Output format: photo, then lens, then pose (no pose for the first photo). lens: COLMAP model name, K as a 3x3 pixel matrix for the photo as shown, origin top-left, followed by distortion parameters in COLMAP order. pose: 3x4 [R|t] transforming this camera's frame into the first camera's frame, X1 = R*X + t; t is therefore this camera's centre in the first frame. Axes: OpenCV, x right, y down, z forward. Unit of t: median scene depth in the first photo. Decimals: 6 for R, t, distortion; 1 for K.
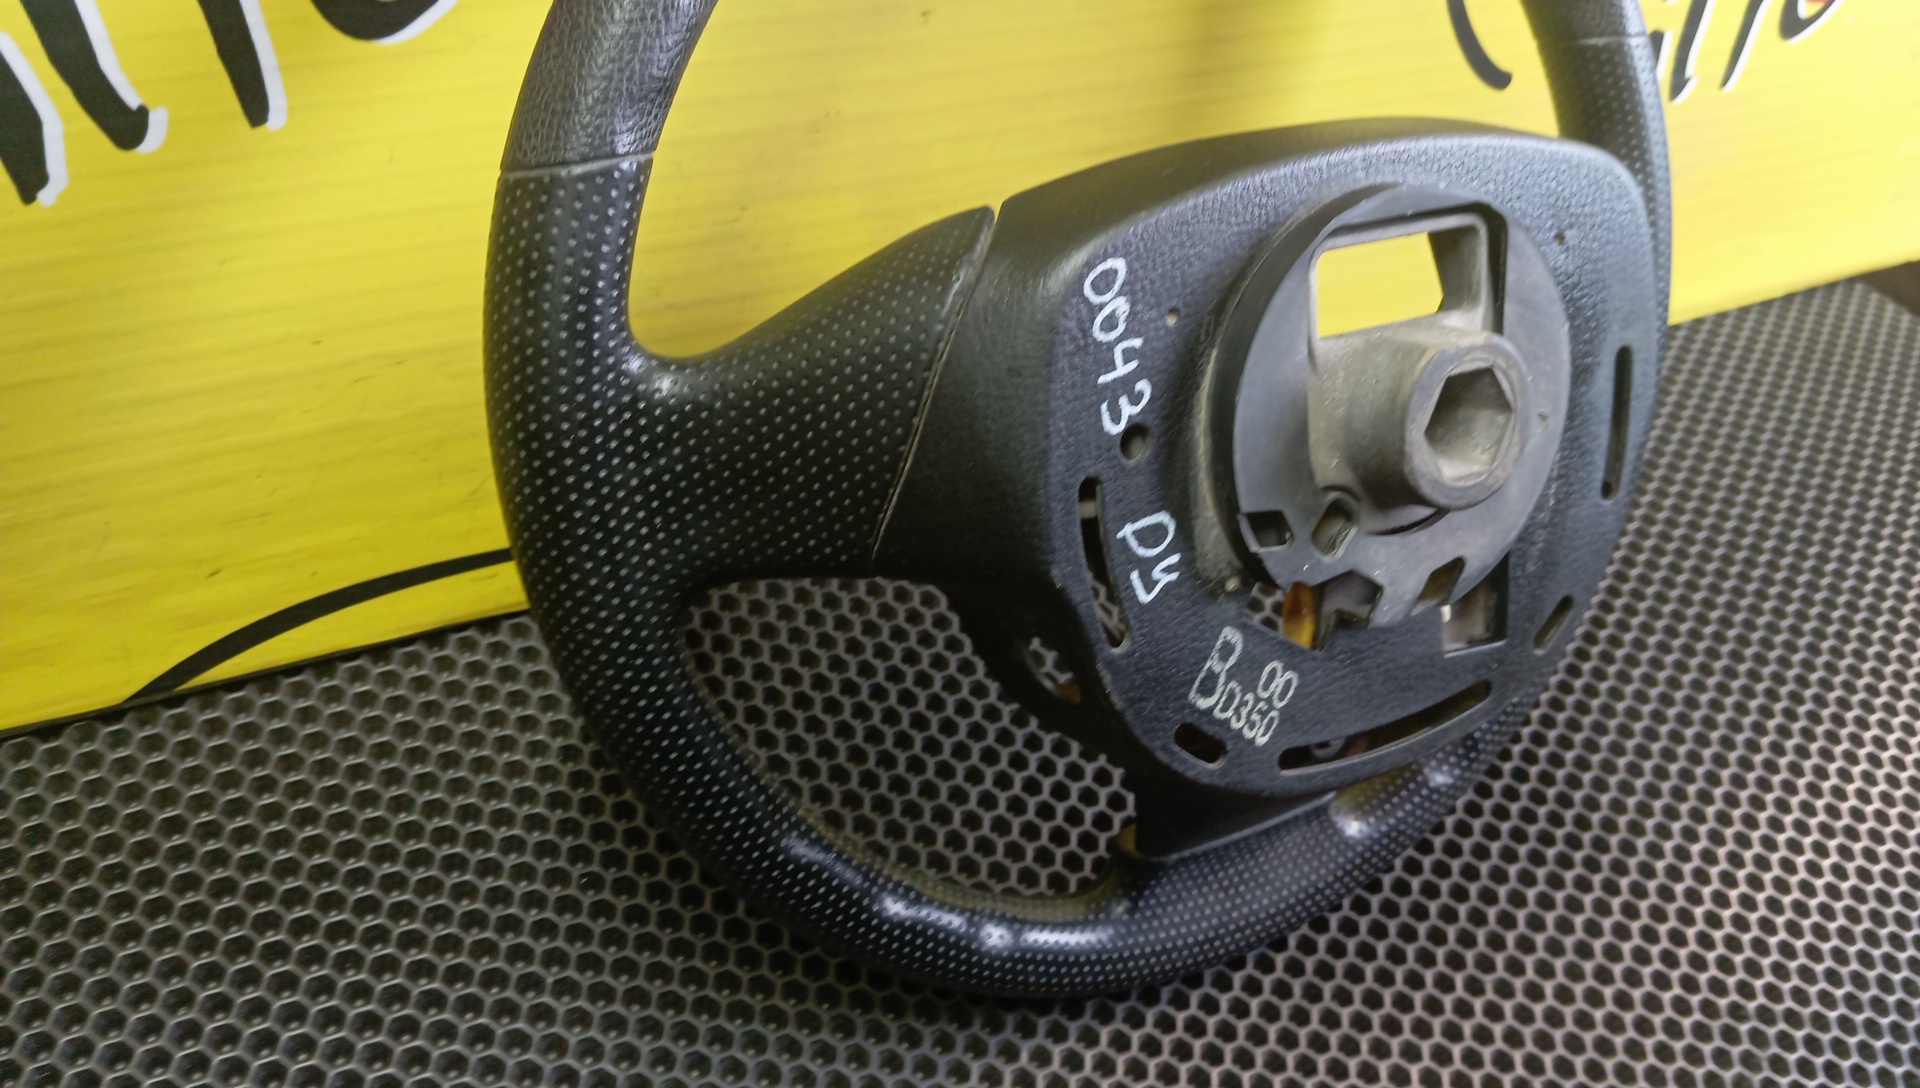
lens RADIAL K [[1587.7, 0, 962.5], [0, 1587.7, 571.7], [0, 0, 1]] dist [0.074959, -0.125475]
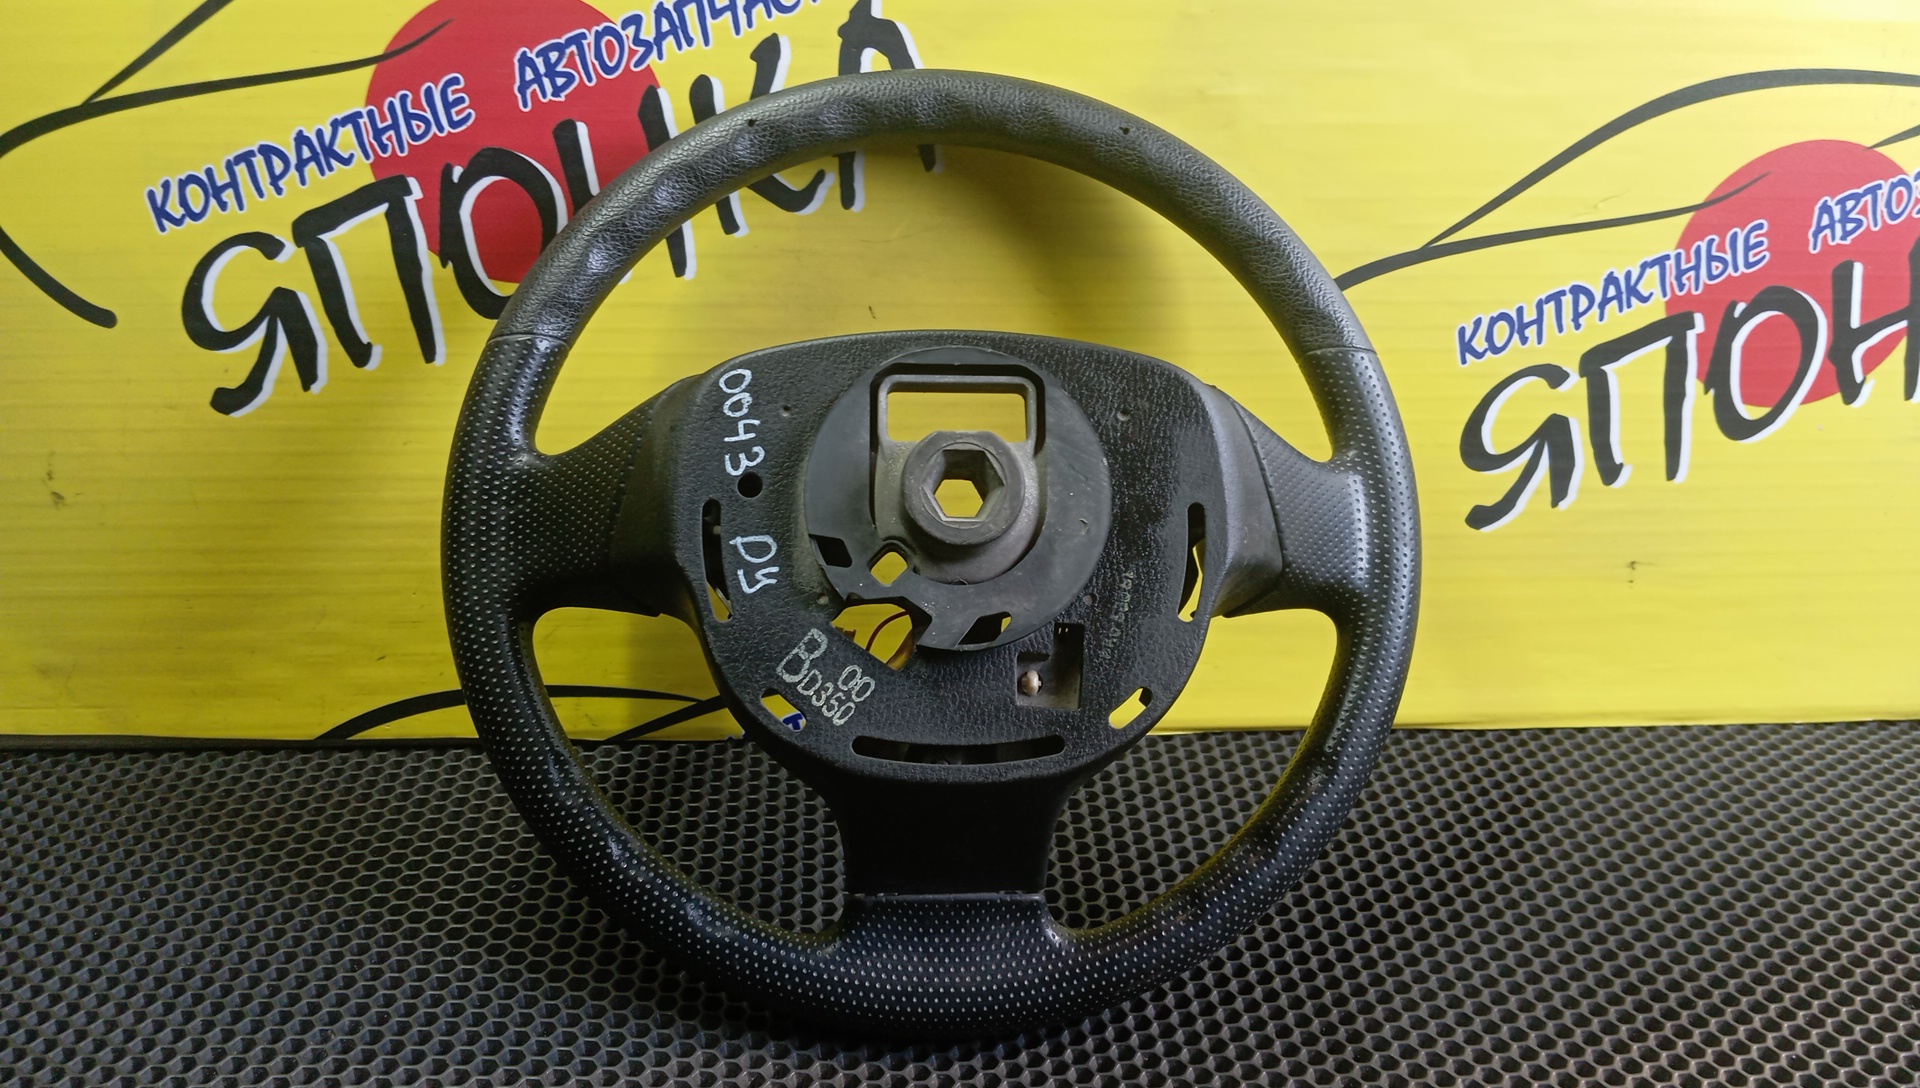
lens RADIAL K [[1605.5, 0, 961.3], [0, 1605.5, 561.1], [0, 0, 1]] dist [0.094016, -0.218251]
pose [[0.904448, 0.025187, -0.425839, 0.903576], [-0.206372, 0.899498, -0.385115, 0.511952], [0.373341, 0.436197, 0.818748, -0.162302]]
